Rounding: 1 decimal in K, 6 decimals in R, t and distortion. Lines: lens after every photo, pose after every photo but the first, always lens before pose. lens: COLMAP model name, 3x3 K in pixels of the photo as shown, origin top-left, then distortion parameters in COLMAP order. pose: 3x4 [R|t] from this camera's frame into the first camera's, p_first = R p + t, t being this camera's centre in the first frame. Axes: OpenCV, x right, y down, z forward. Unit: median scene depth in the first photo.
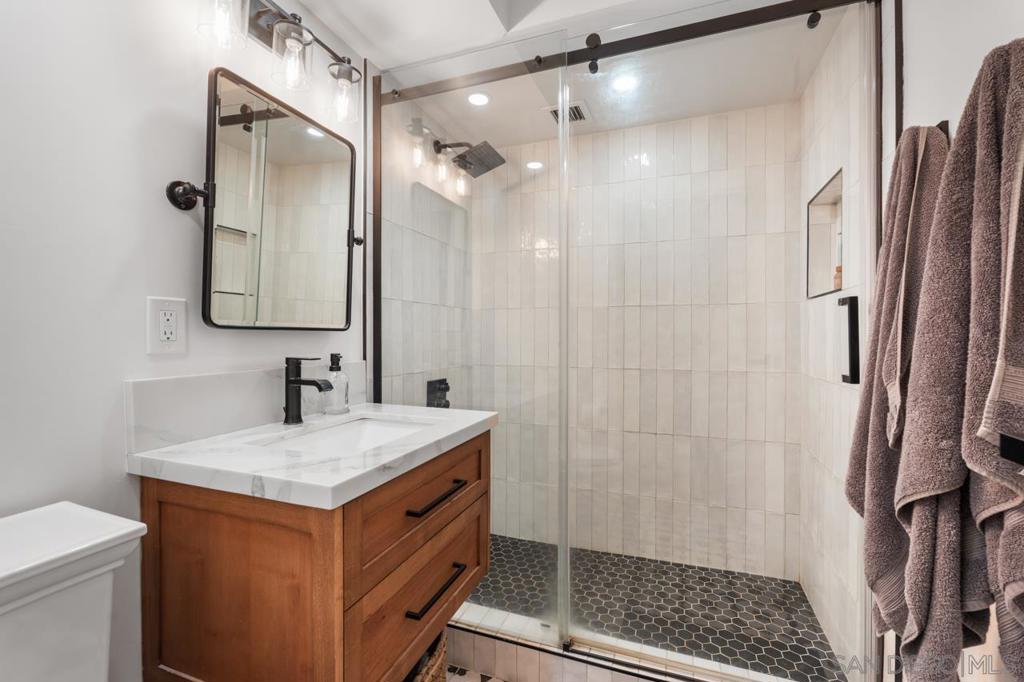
lens RADIAL K [[454.7, 0, 511.9], [0, 454.7, 337.0], [0, 0, 1]] dist [-0.004197, 0.000400]
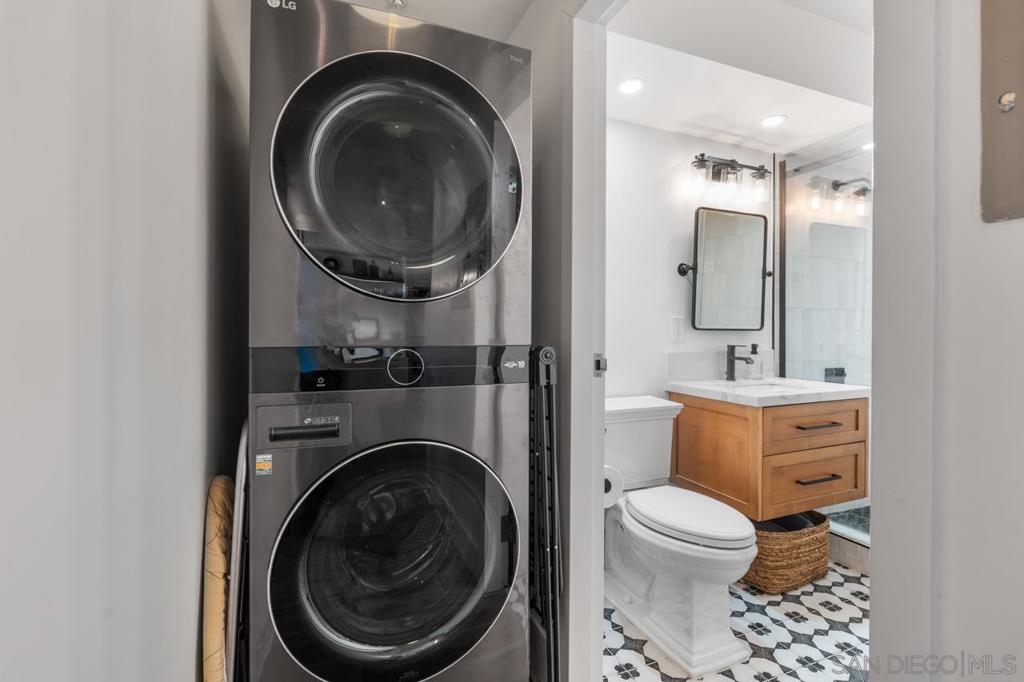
lens RADIAL K [[454.7, 0, 515.5], [0, 454.7, 336.0], [0, 0, 1]] dist [-0.004197, 0.000400]
pose [[0.675902, 0.003906, -0.736981, 0.280558], [-0.002761, 0.999992, 0.002768, 0.005067], [0.736986, 0.000163, 0.675908, -0.873193]]
